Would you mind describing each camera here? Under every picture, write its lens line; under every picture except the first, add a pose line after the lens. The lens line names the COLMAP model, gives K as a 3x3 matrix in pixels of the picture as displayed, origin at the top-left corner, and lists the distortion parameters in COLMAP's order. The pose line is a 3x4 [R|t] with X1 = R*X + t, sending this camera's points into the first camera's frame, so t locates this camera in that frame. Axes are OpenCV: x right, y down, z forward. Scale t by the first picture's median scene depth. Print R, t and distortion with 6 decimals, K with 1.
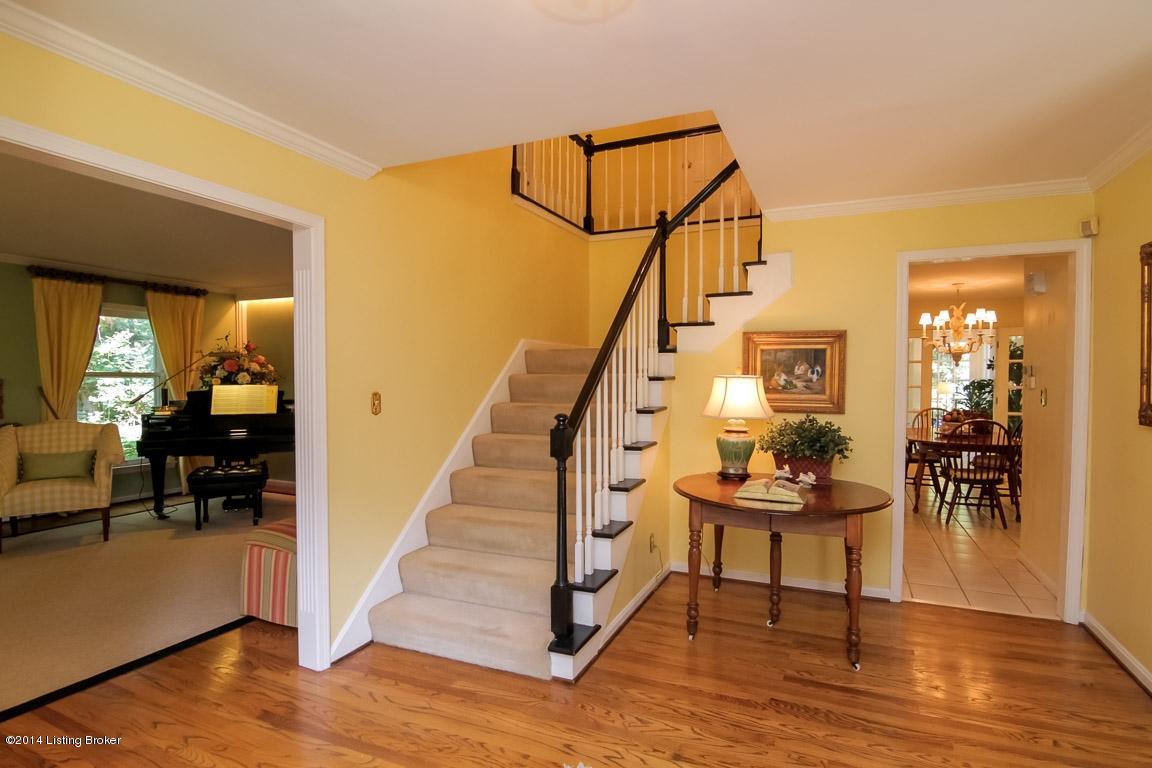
lens RADIAL K [[584.4, 0, 577.0], [0, 584.4, 392.1], [0, 0, 1]] dist [-0.020753, -0.001588]
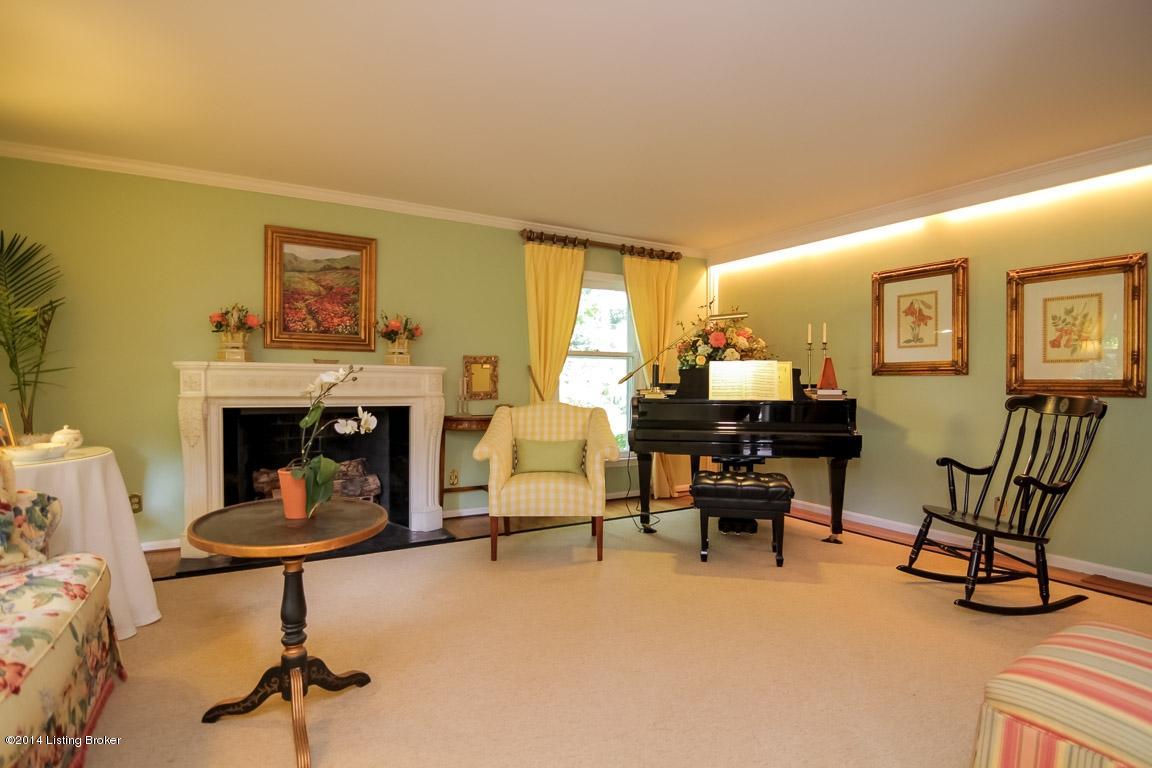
lens RADIAL K [[584.4, 0, 576.7], [0, 584.4, 382.6], [0, 0, 1]] dist [-0.020753, -0.001588]
pose [[0.807067, 0.002513, -0.590454, -0.335005], [-0.015180, 0.999749, -0.016494, 0.032020], [0.590264, 0.022275, 0.806903, 0.305641]]
